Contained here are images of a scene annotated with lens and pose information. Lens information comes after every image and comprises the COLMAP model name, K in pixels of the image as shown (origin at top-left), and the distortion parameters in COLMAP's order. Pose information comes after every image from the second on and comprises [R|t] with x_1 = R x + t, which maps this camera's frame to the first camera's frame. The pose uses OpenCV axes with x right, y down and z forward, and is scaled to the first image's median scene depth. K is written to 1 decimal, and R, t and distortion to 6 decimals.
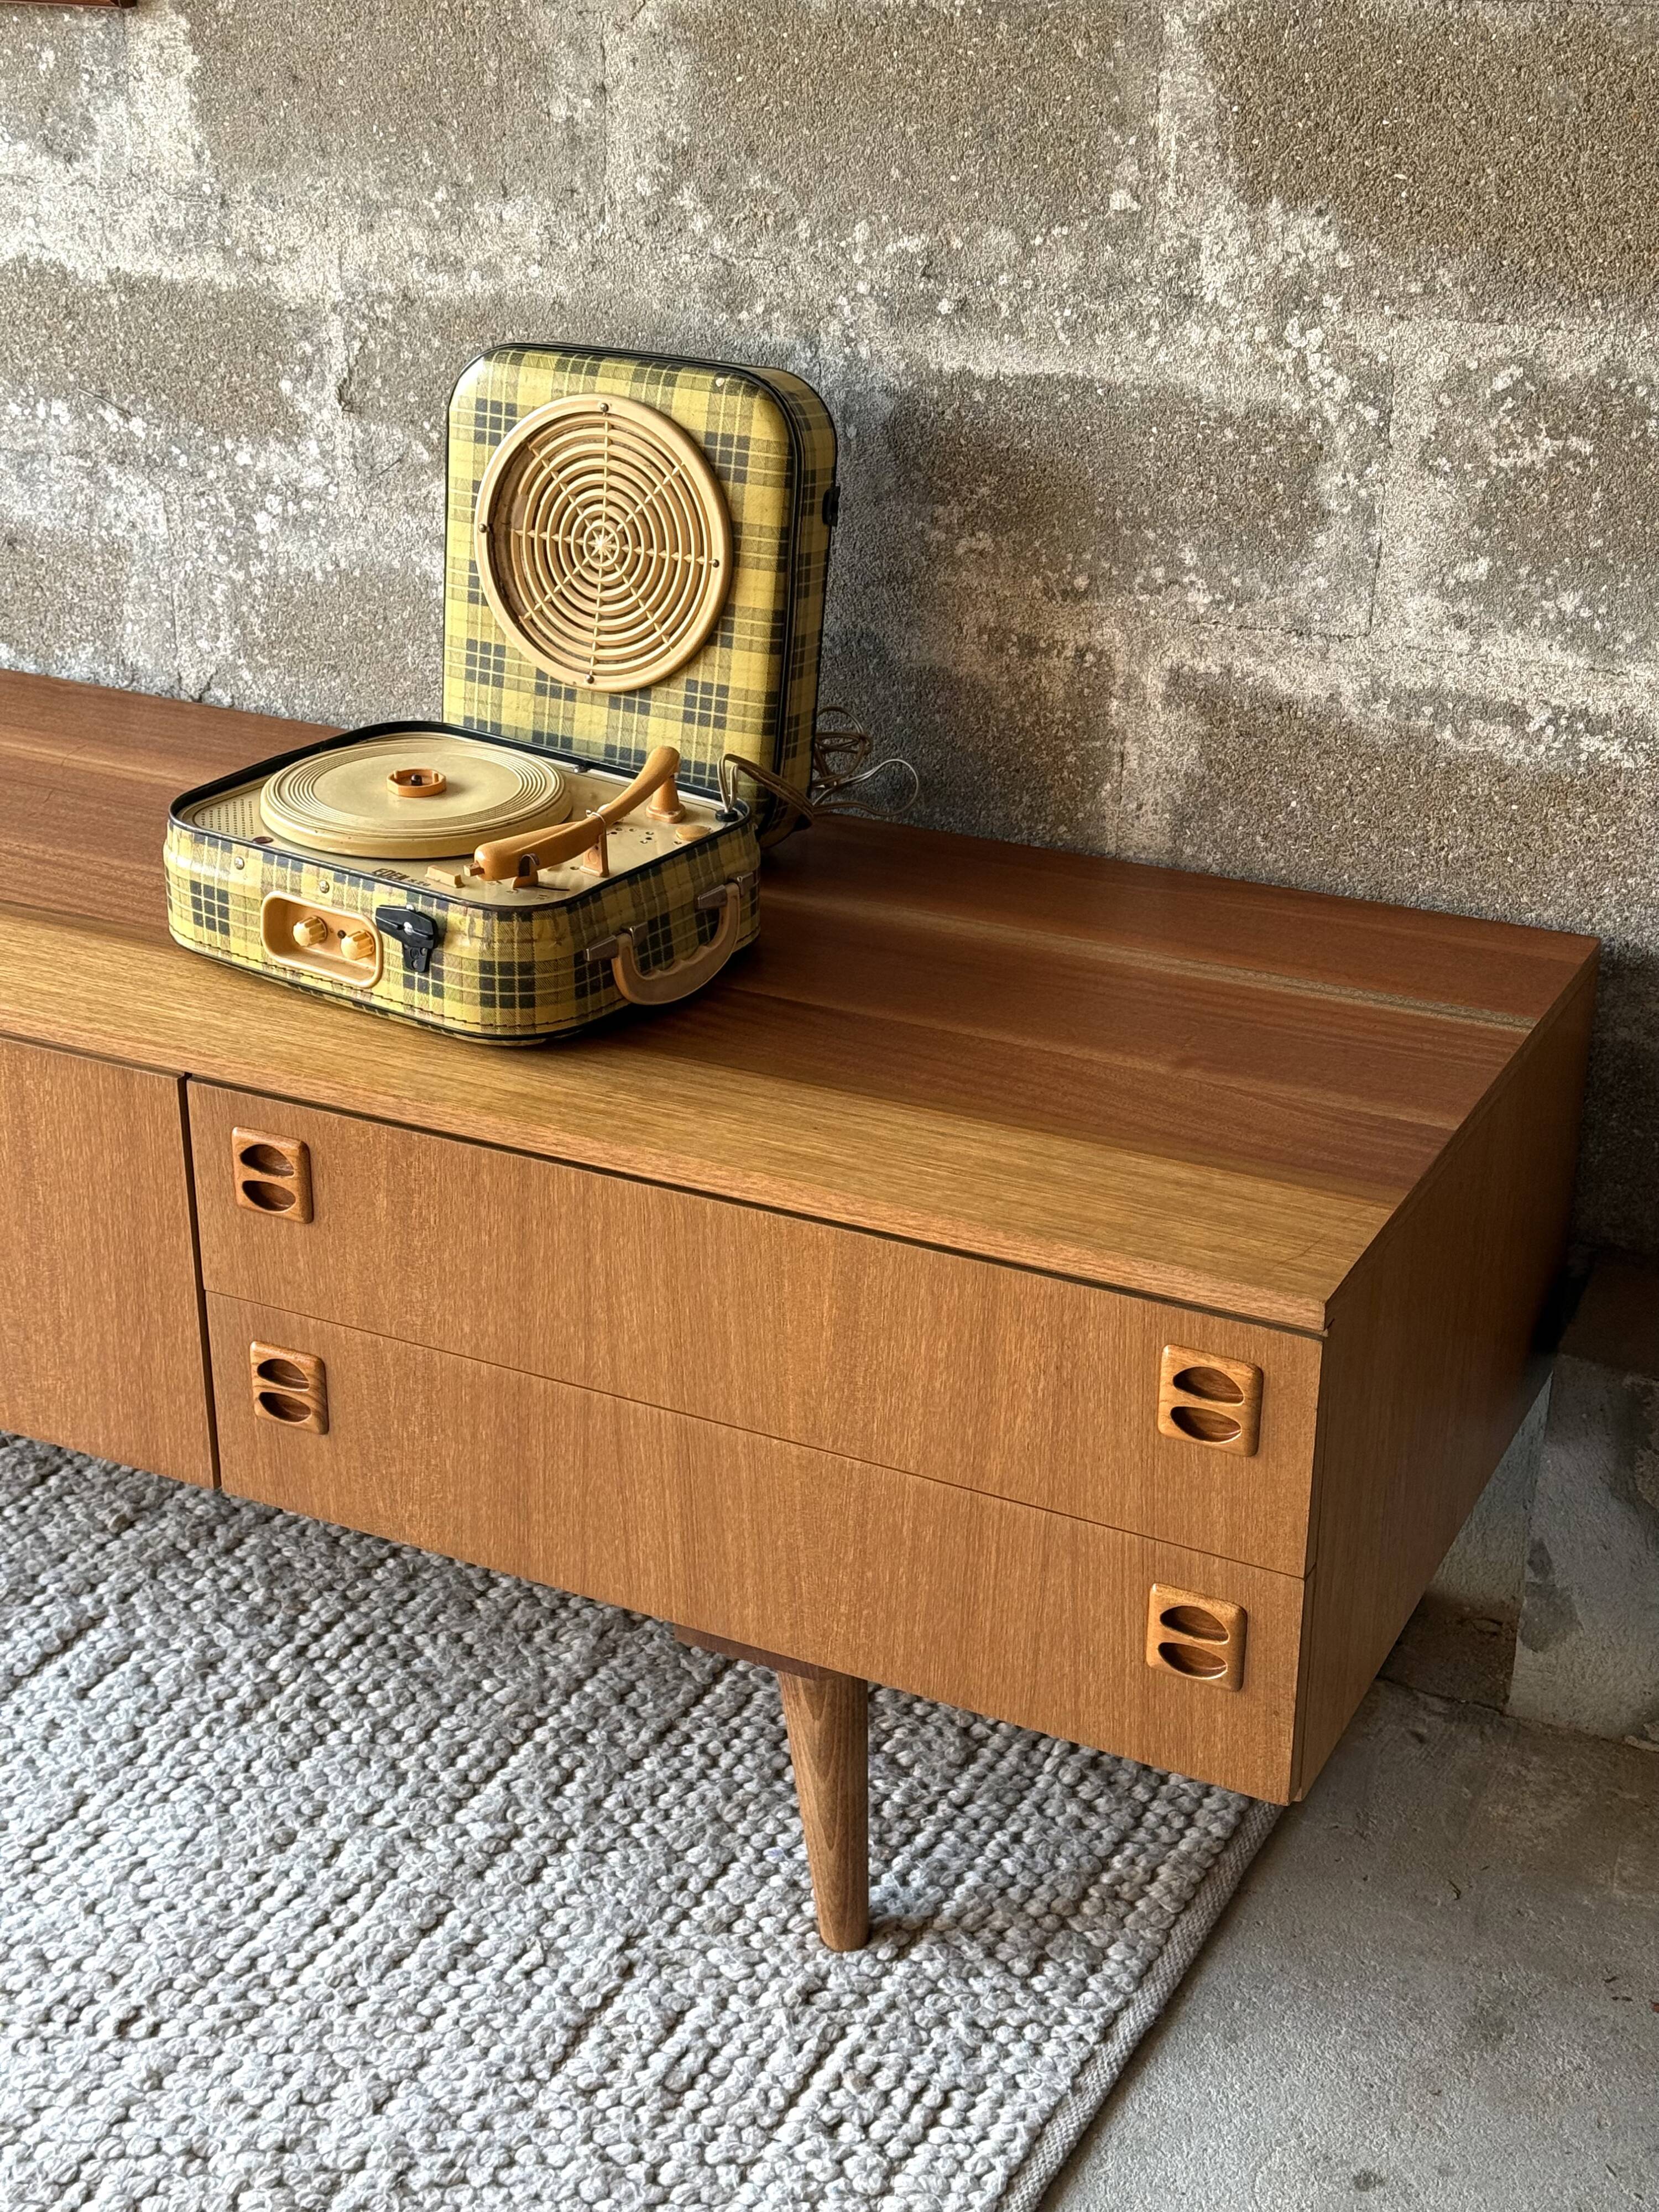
lens RADIAL K [[3104.0, 0, 825.7], [0, 3104.0, 1114.8], [0, 0, 1]] dist [0.235469, -0.623222]
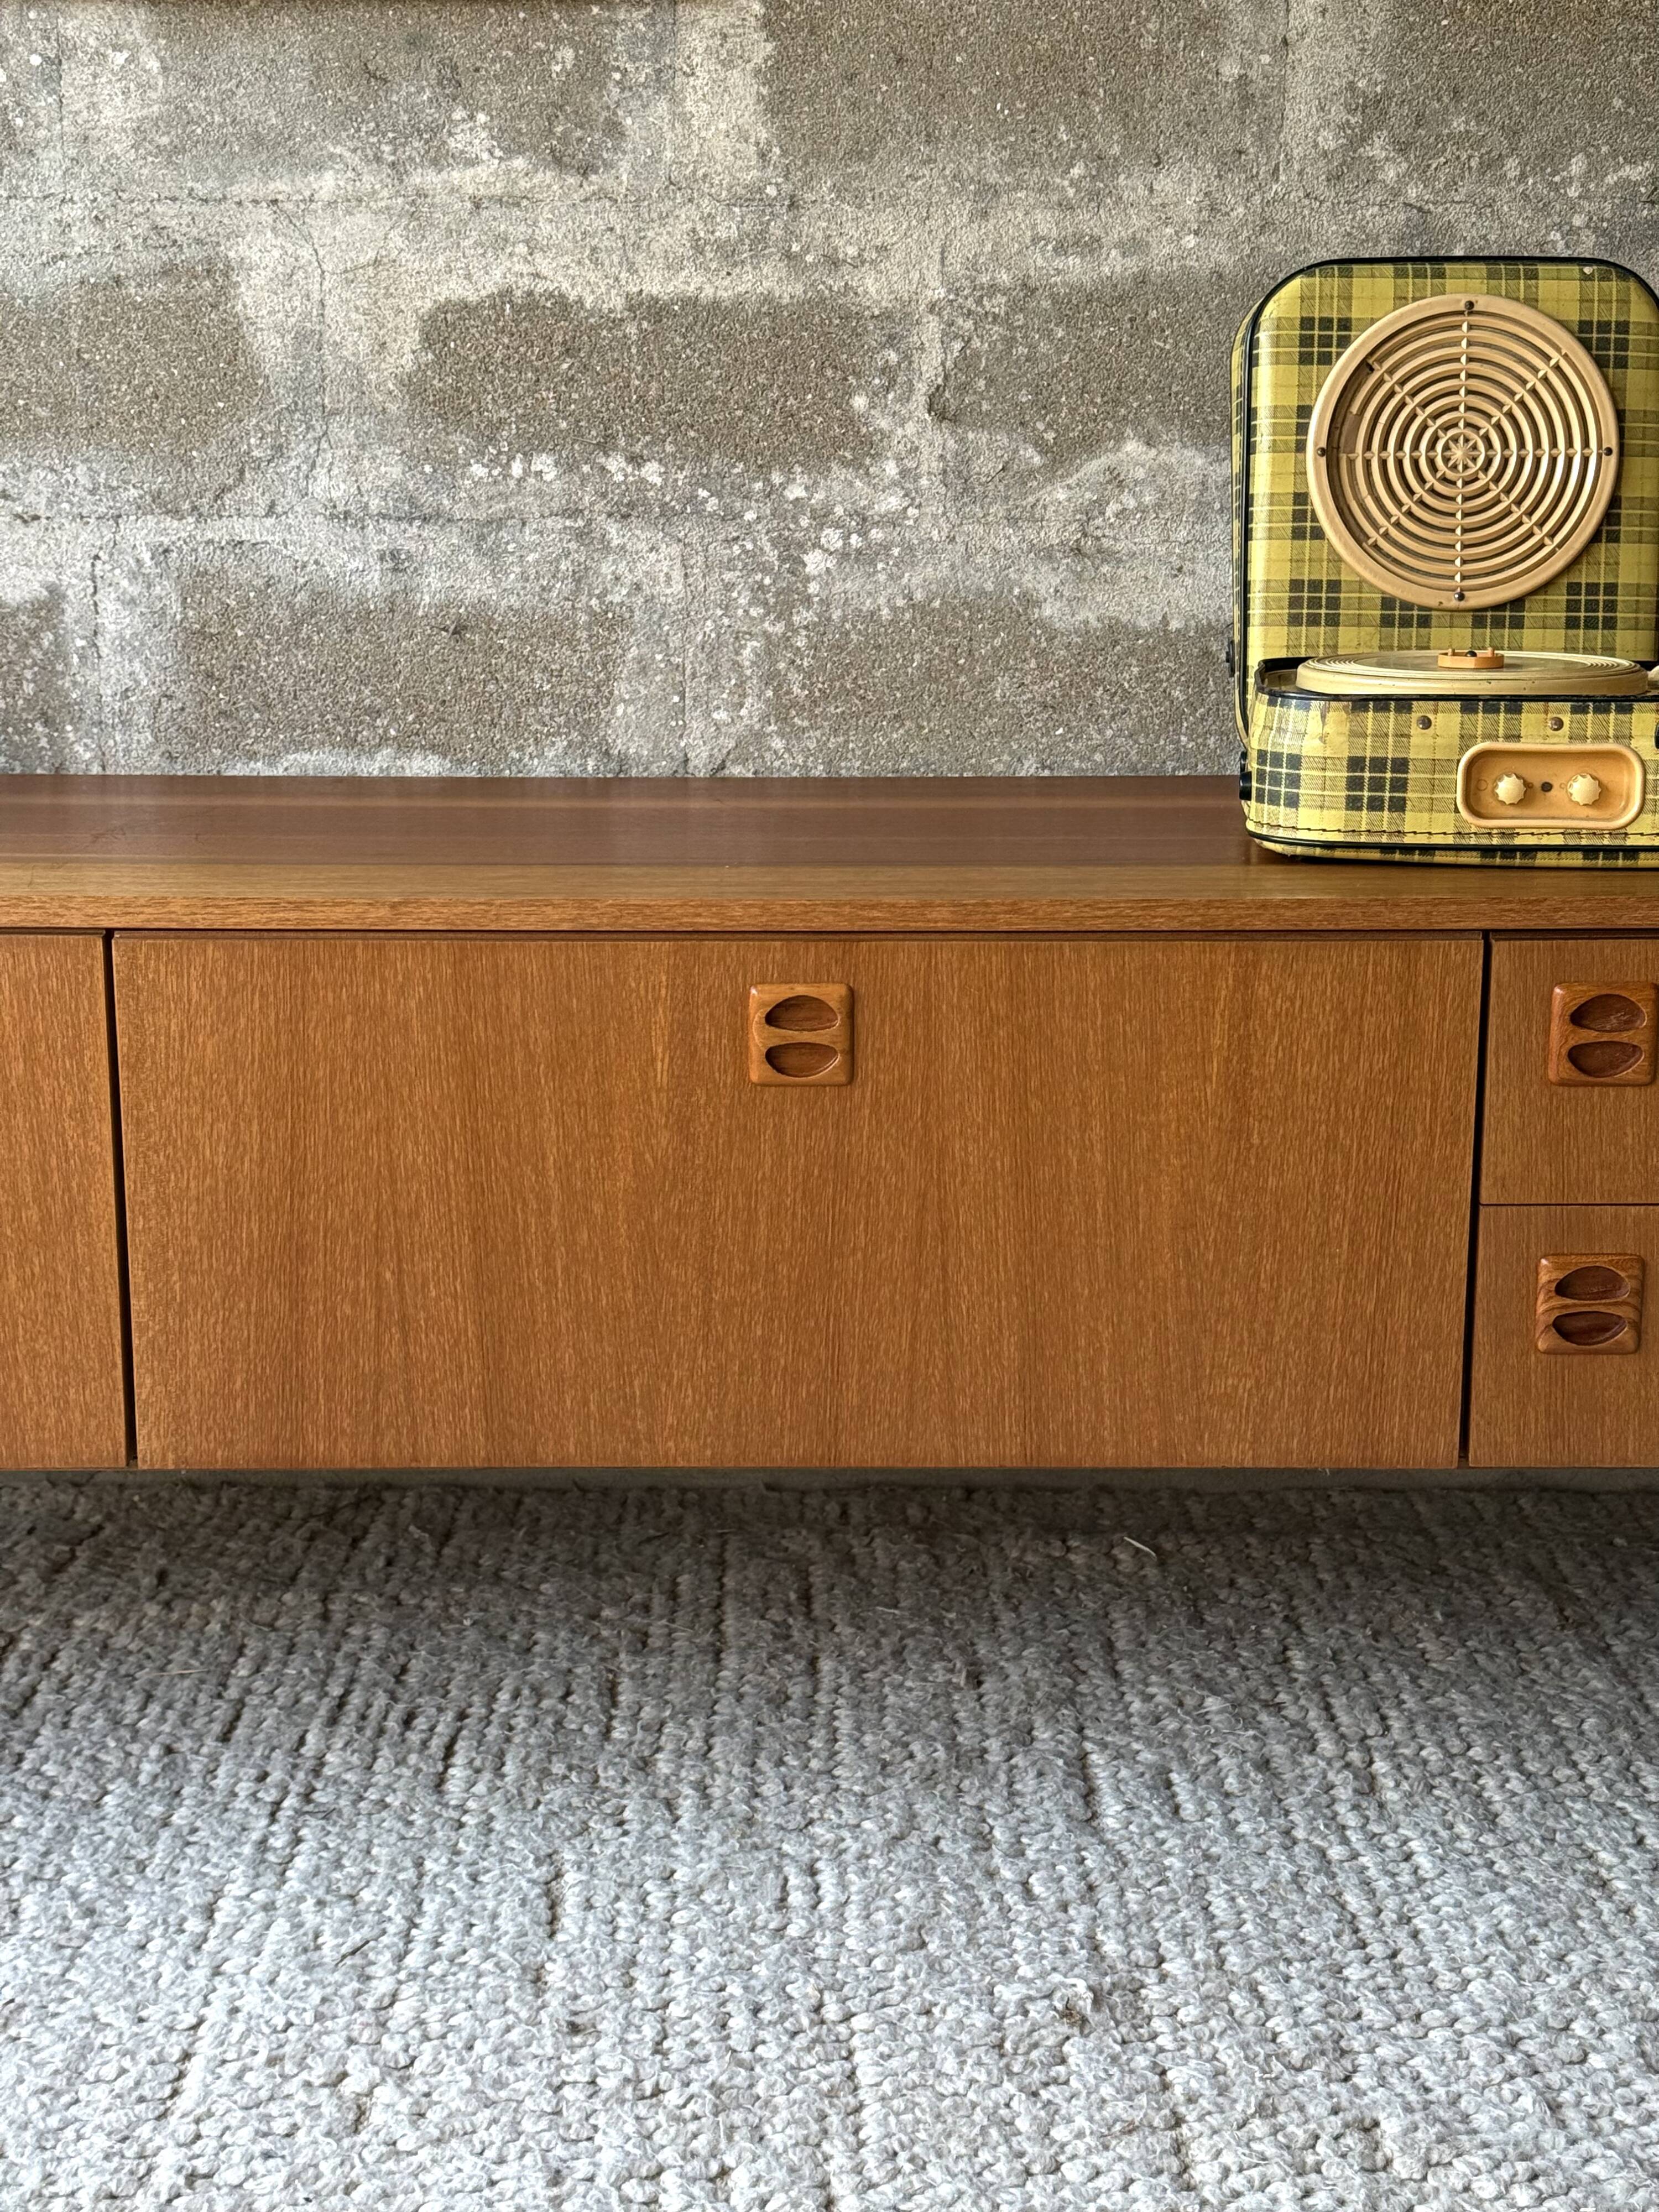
lens RADIAL K [[3085.8, 0, 829.5], [0, 3085.8, 1106.0], [0, 0, 1]] dist [0.169750, -0.330670]
pose [[0.890627, -0.105623, 0.442298, -0.685662], [0.195472, 0.967127, -0.162654, 0.124834], [-0.410579, 0.231321, 0.881995, 0.299785]]
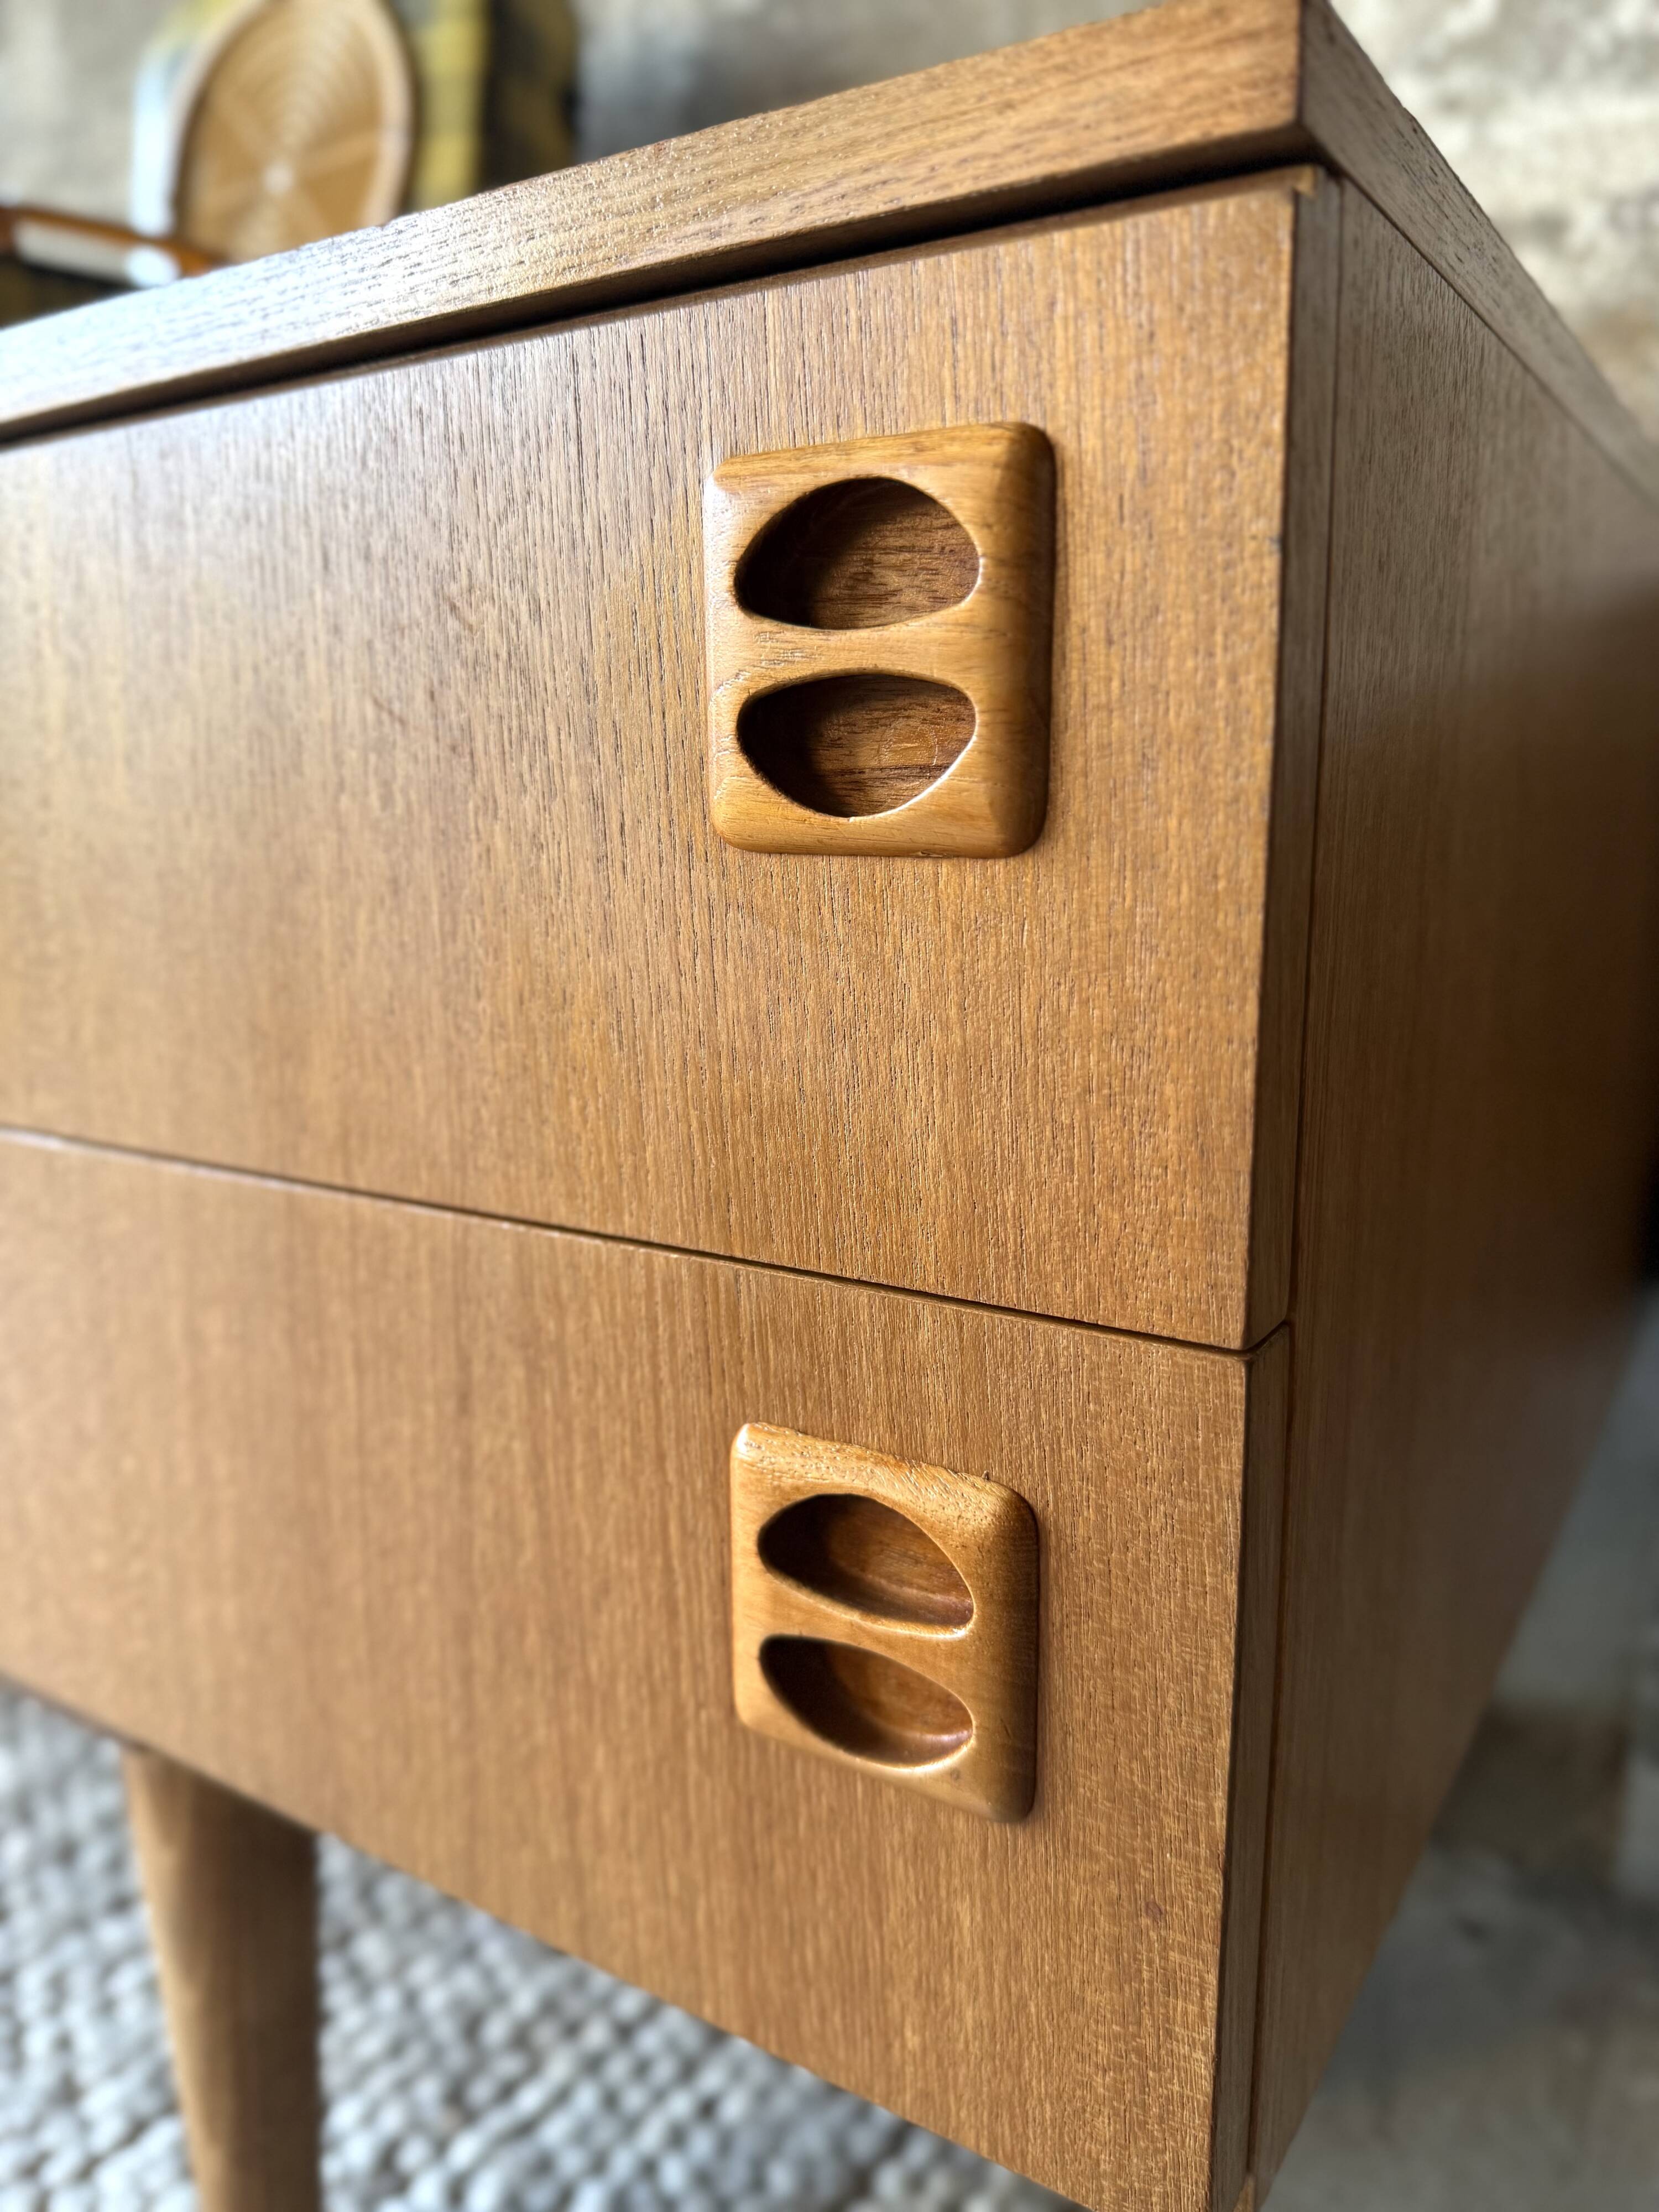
lens RADIAL K [[1566.9, 0, 843.7], [0, 1566.9, 1105.5], [0, 0, 1]] dist [0.030511, -0.037410]
pose [[0.995008, 0.005340, -0.099648, 0.106363], [-0.028867, 0.971279, -0.236187, 0.127535], [0.095525, 0.237885, 0.966585, 0.696060]]
